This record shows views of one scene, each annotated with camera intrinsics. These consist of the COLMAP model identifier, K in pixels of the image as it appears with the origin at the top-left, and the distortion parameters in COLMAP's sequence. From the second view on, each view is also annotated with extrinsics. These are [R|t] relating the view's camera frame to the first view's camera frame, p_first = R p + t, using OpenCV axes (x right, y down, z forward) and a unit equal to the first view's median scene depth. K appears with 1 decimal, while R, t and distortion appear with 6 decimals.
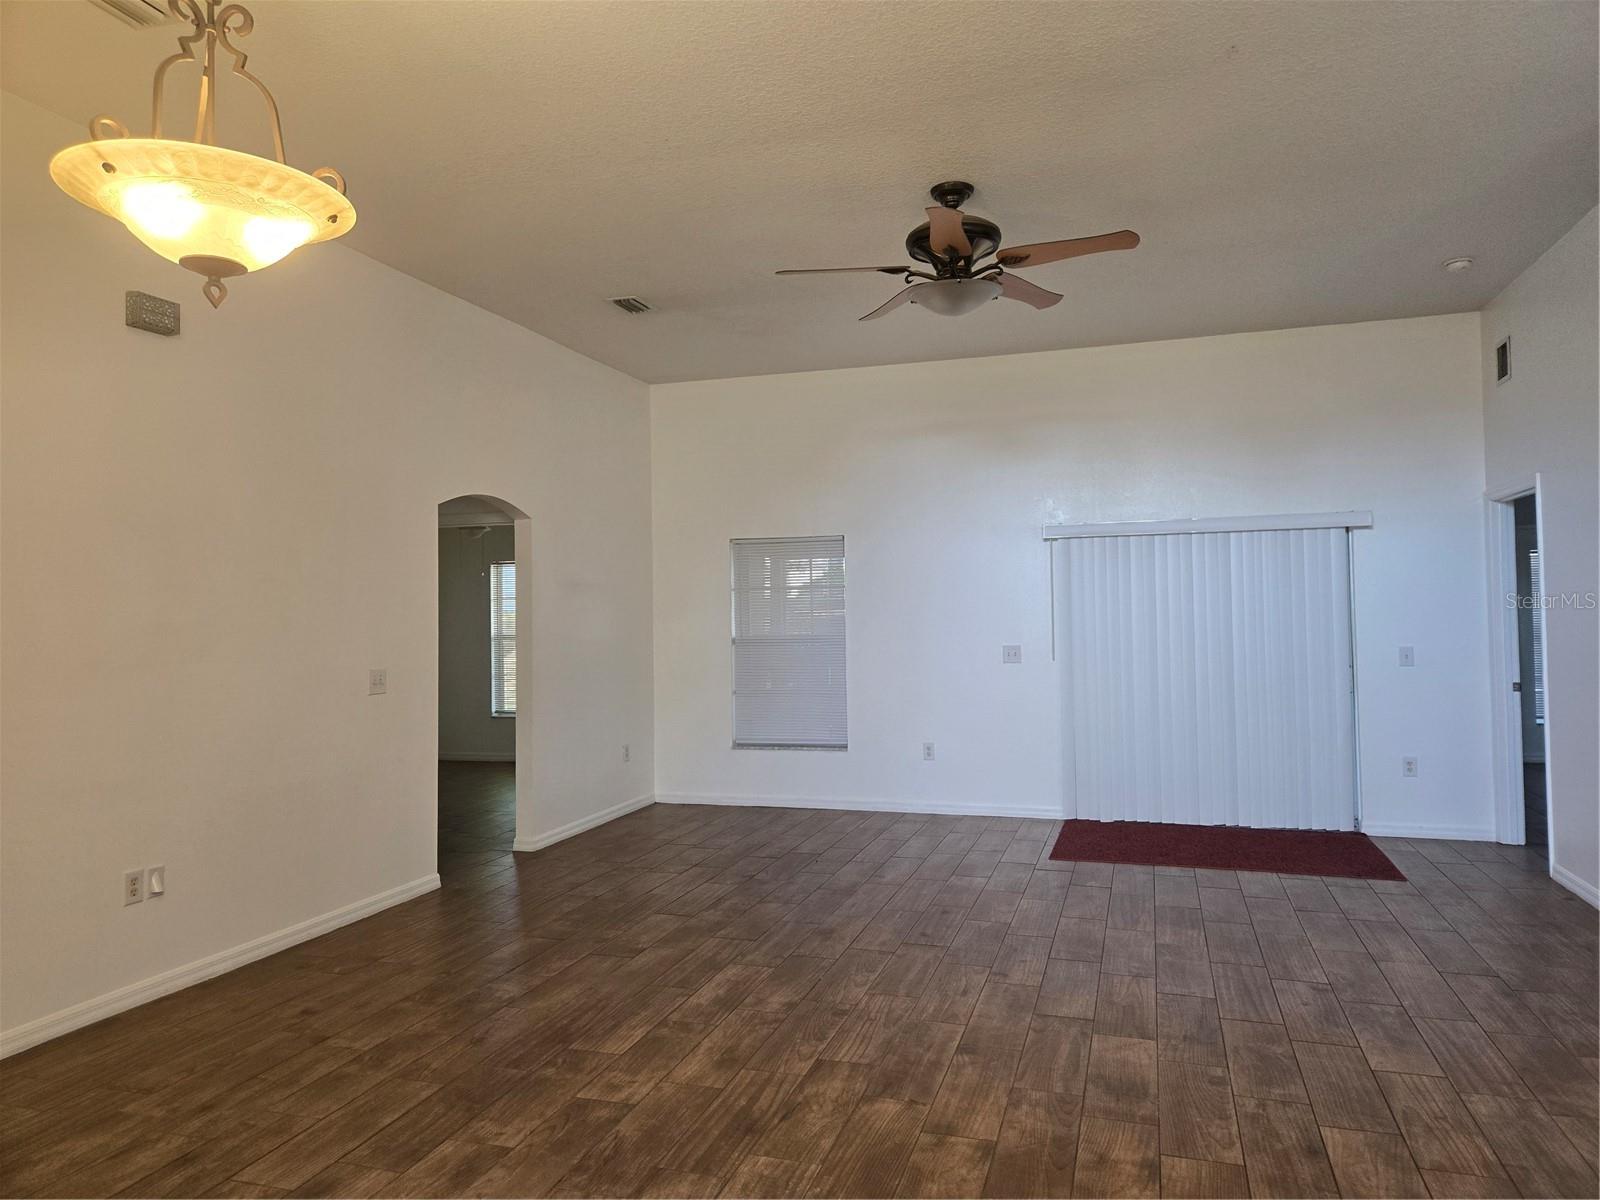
lens RADIAL K [[1083.9, 0, 800.0], [0, 1083.9, 598.5], [0, 0, 1]] dist [0.079898, -0.040230]
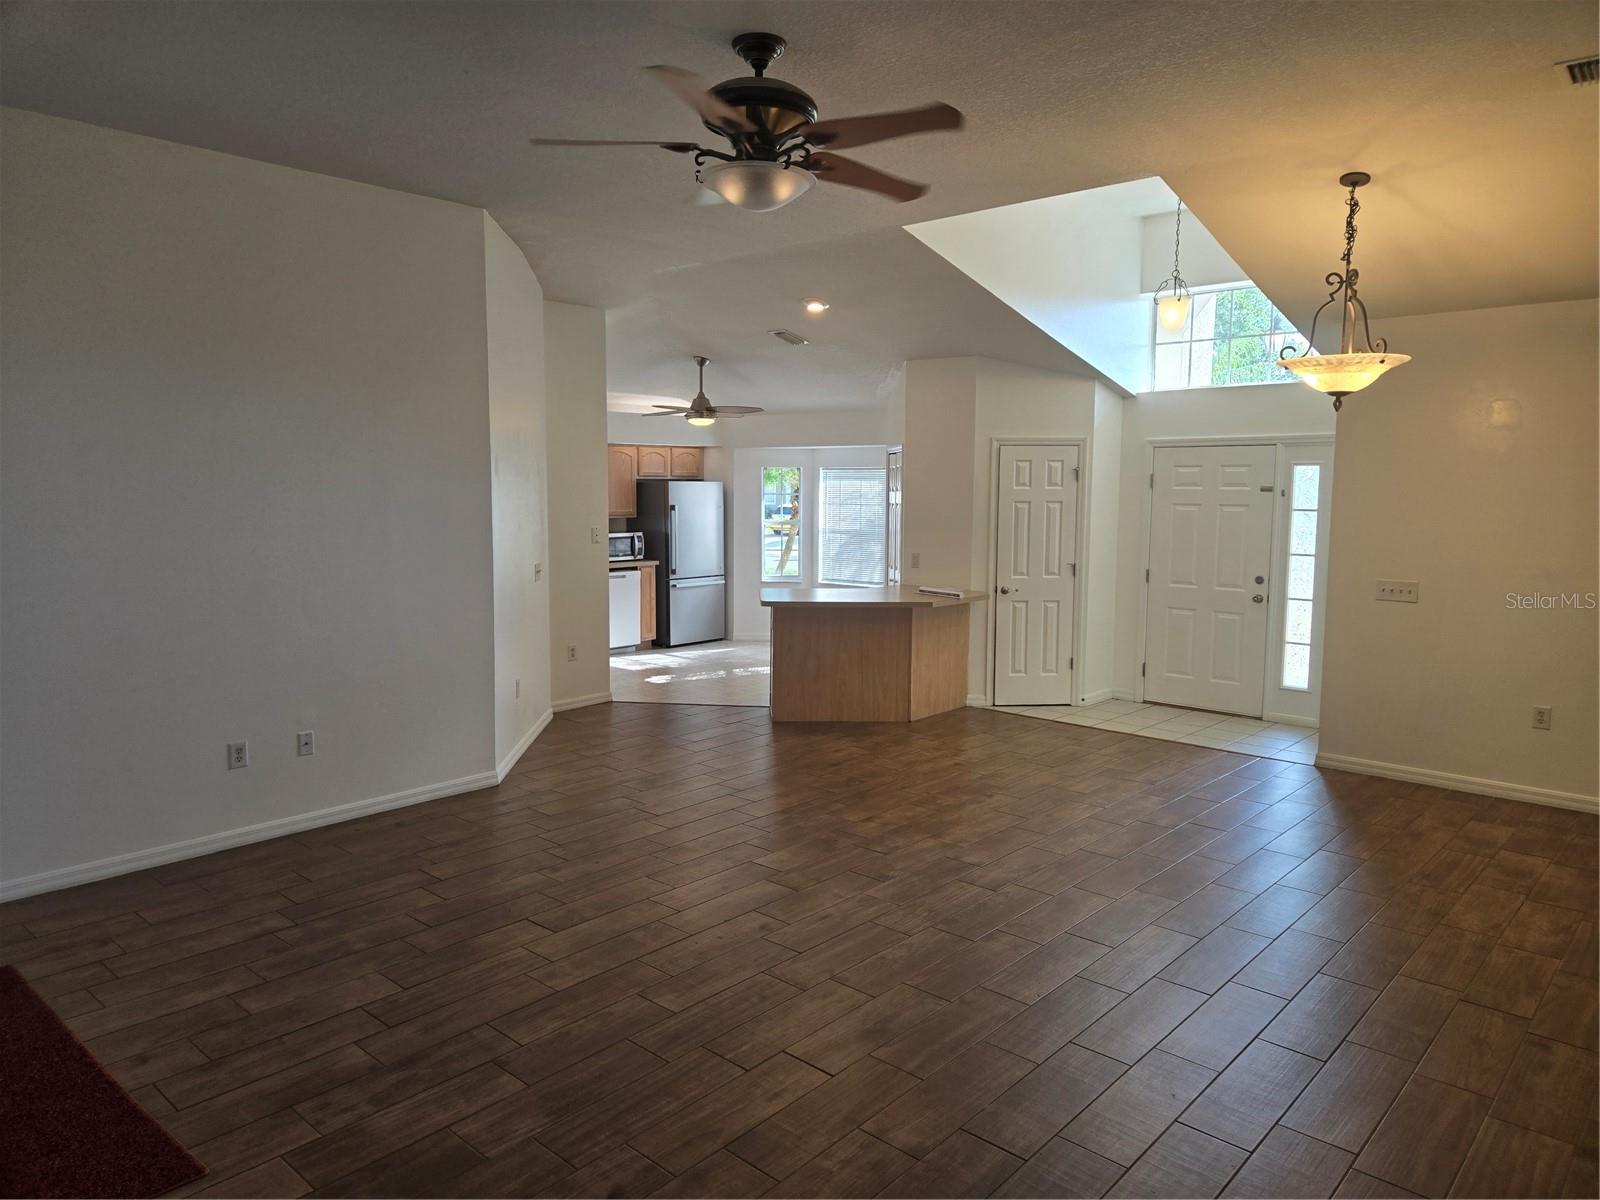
lens RADIAL K [[1083.9, 0, 795.9], [0, 1083.9, 588.3], [0, 0, 1]] dist [0.079898, -0.040230]
pose [[-0.913214, -0.032628, 0.406172, -0.294838], [0.001621, 0.996490, 0.083692, -0.065828], [-0.407478, 0.077087, -0.909956, 2.302881]]
